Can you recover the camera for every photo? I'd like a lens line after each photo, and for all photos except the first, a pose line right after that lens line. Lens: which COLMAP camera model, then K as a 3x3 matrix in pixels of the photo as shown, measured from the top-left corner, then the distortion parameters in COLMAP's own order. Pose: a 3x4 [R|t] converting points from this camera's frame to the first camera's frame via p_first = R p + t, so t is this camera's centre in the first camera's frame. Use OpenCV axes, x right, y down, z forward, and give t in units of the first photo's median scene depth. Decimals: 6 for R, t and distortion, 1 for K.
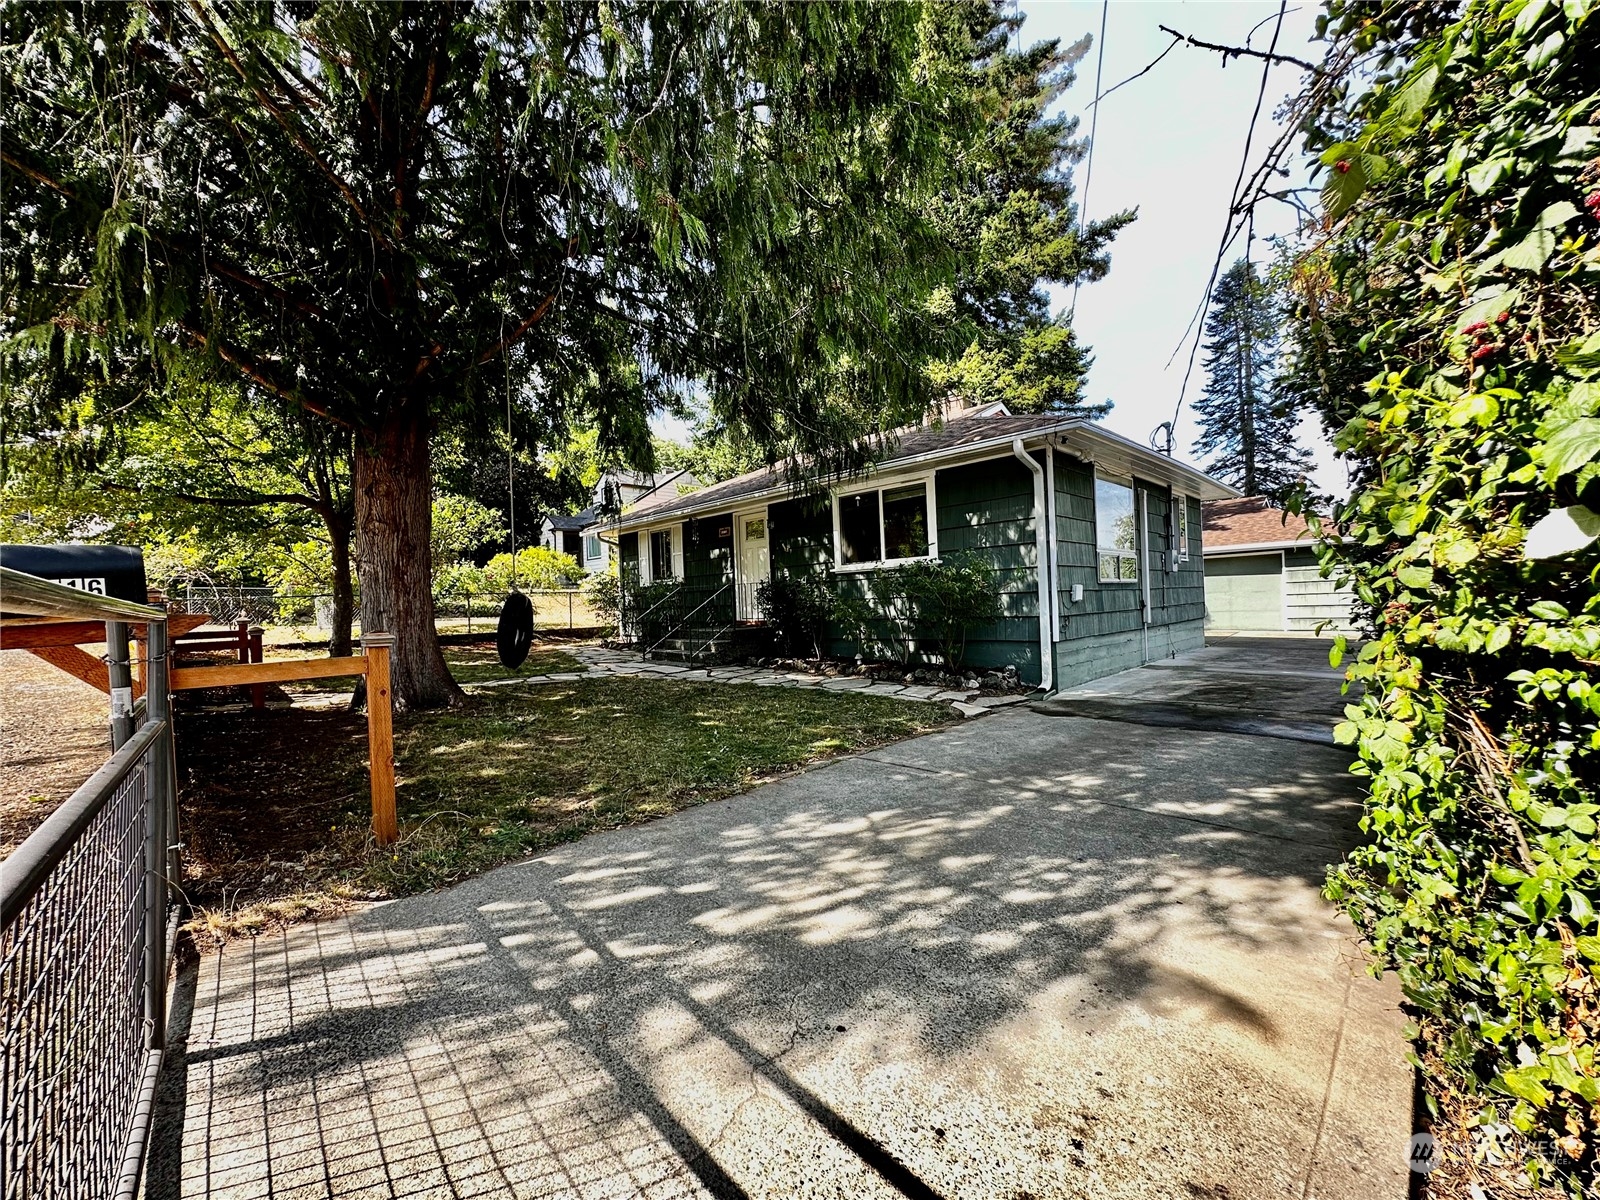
lens RADIAL K [[637.1, 0, 800.0], [0, 637.1, 600.0], [0, 0, 1]] dist [-0.002361, 0.000019]
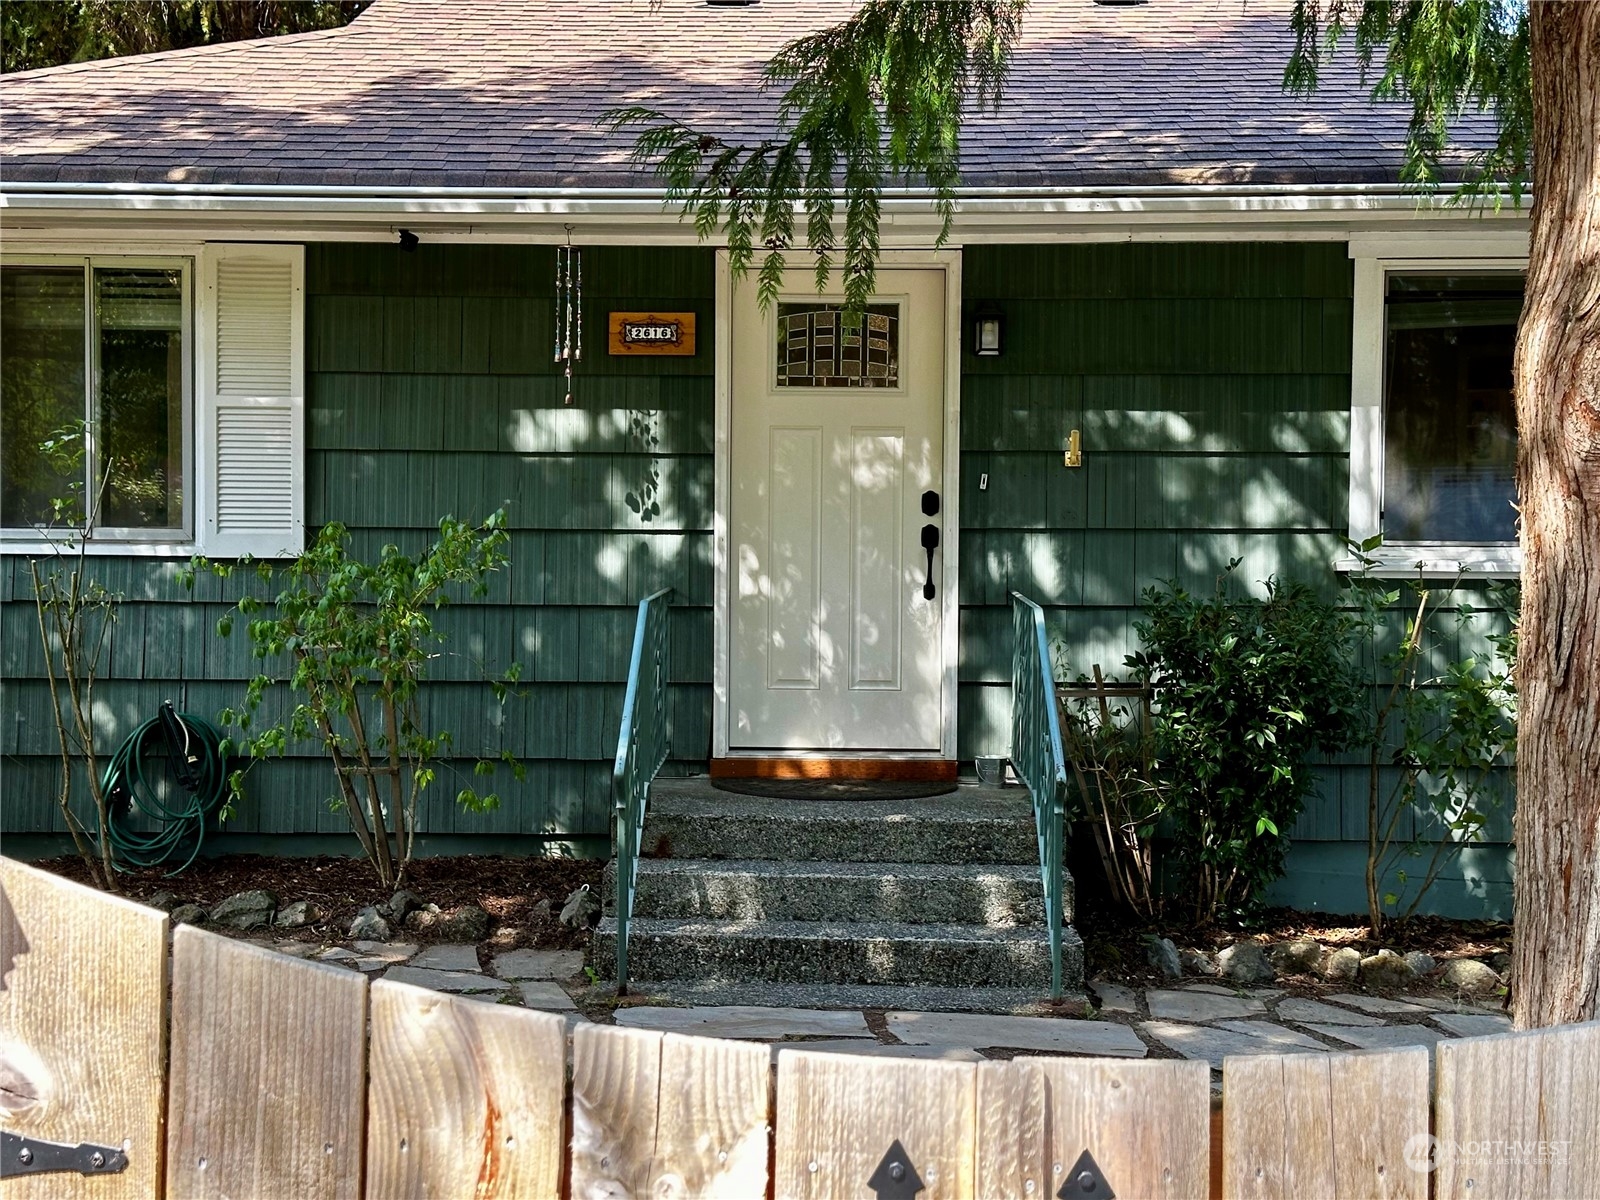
lens RADIAL K [[2290.8, 0, 800.0], [0, 2290.8, 600.0], [0, 0, 1]] dist [0.111973, -0.005931]
pose [[0.700921, 0.042772, 0.711955, -0.730663], [-0.034103, 0.999068, -0.026447, -0.002820], [-0.712423, -0.005743, 0.701727, 0.531852]]
